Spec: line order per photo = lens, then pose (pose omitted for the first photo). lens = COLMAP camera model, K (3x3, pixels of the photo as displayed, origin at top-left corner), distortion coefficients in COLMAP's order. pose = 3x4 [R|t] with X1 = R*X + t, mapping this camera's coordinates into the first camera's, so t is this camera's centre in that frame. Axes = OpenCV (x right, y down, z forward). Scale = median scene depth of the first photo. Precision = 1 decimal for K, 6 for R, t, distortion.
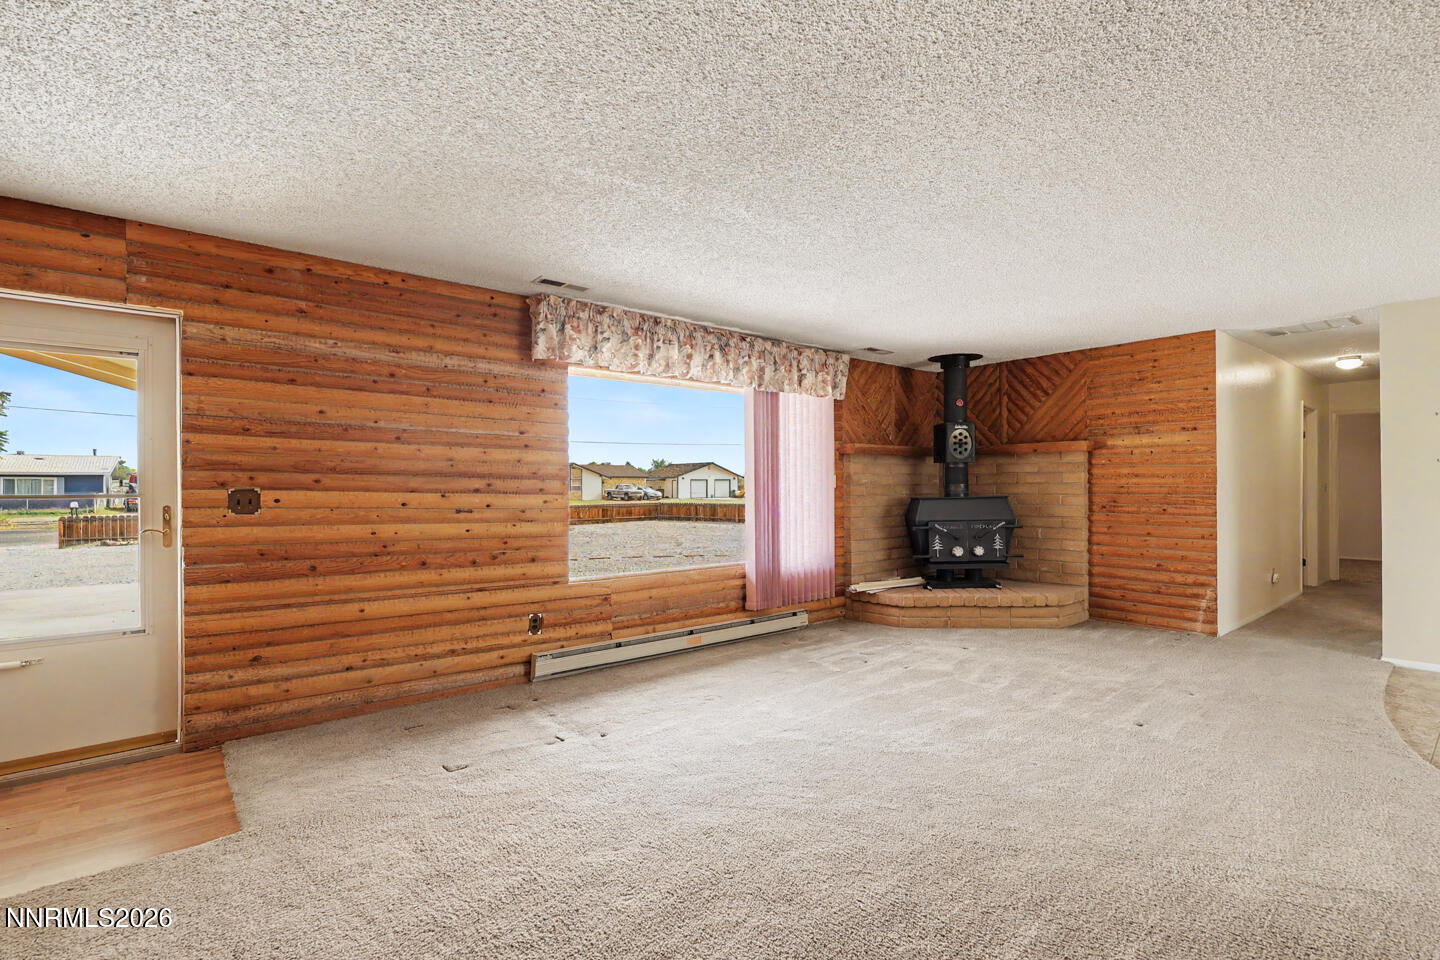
lens RADIAL K [[714.8, 0, 676.8], [0, 714.8, 485.4], [0, 0, 1]] dist [0.015701, -0.000128]
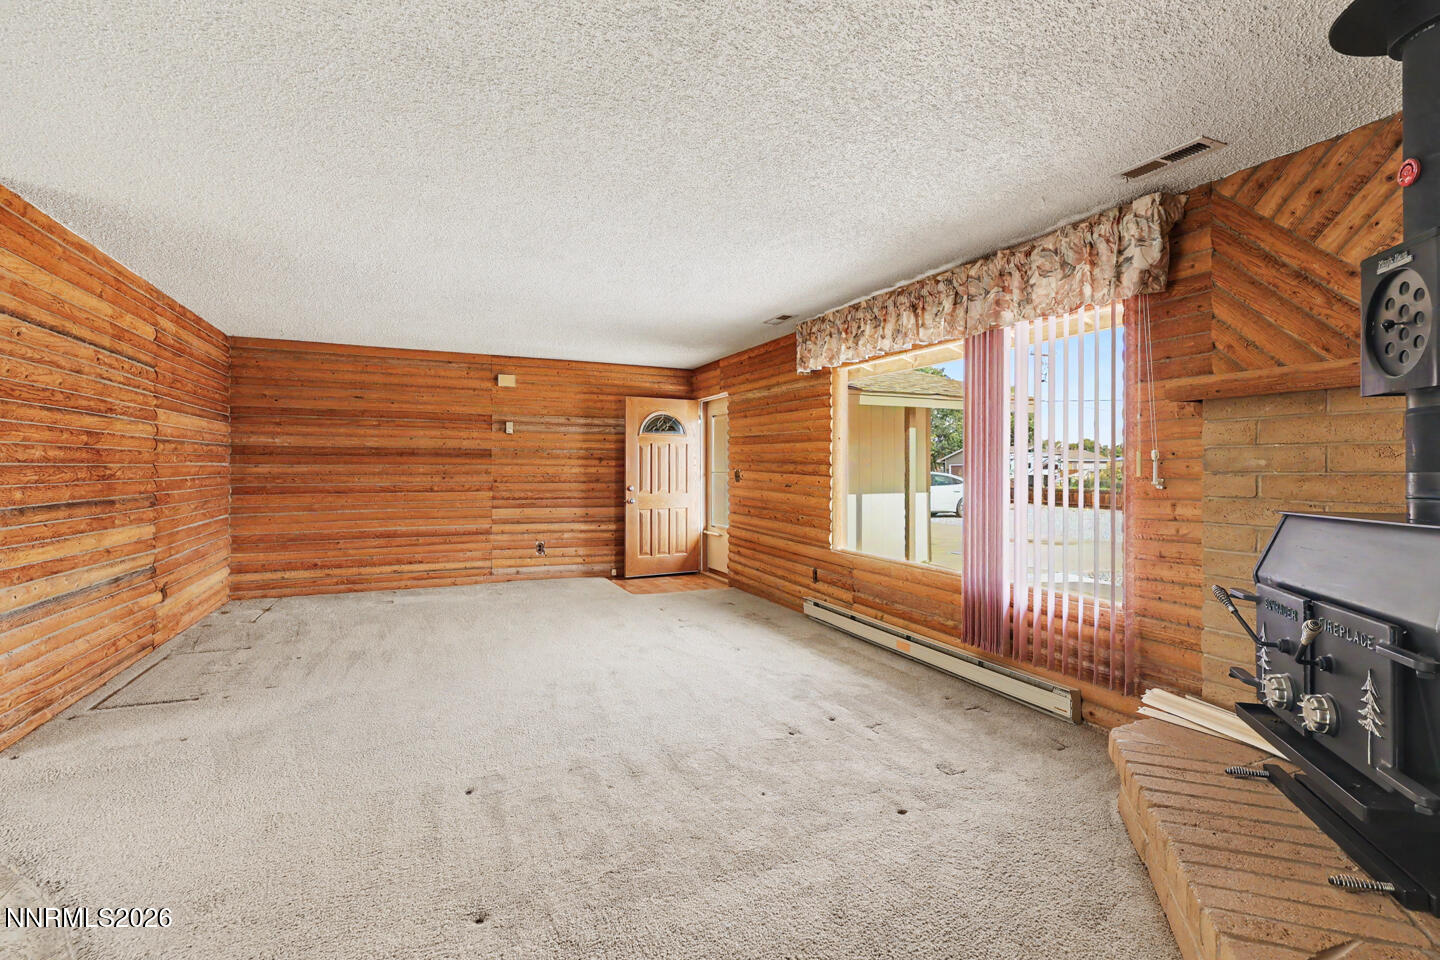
lens RADIAL K [[631.2, 0, 717.3], [0, 631.2, 450.4], [0, 0, 1]] dist [0.000779, -0.000108]
pose [[-0.256212, -0.022386, -0.966361, 0.691942], [0.000038, 0.999732, -0.023169, -0.004577], [0.966621, -0.005973, -0.256143, 0.809285]]
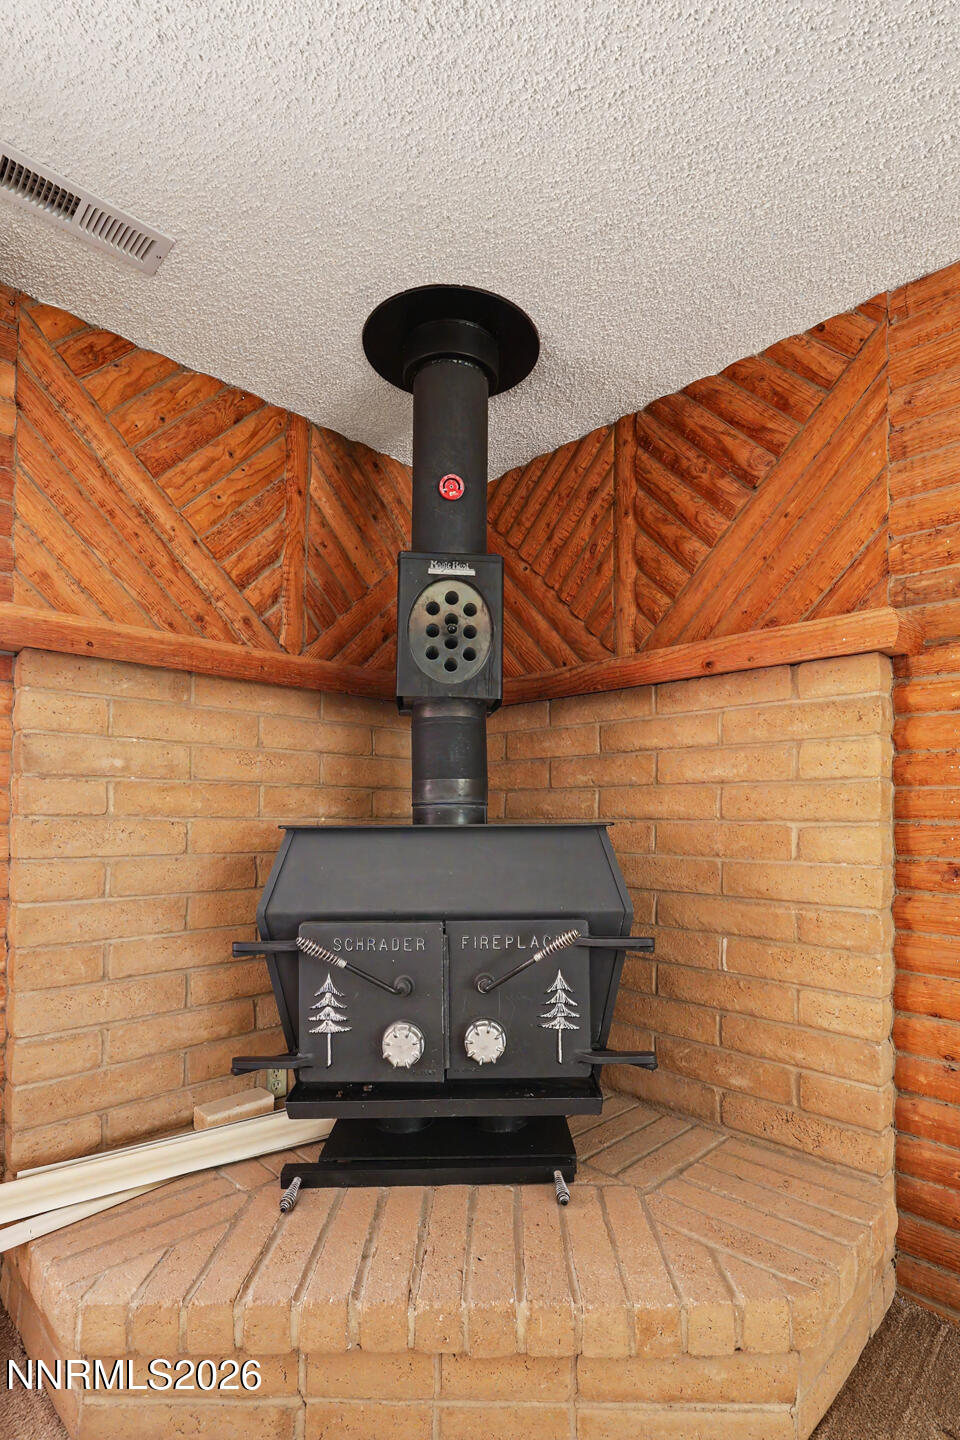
lens RADIAL K [[714.8, 0, 478.7], [0, 714.8, 798.9], [0, 0, 1]] dist [0.015701, -0.000128]
pose [[0.994712, 0.017845, 0.101142, 0.379587], [-0.015277, 0.999542, -0.026110, 0.012947], [-0.101561, 0.024427, 0.994529, 0.725835]]
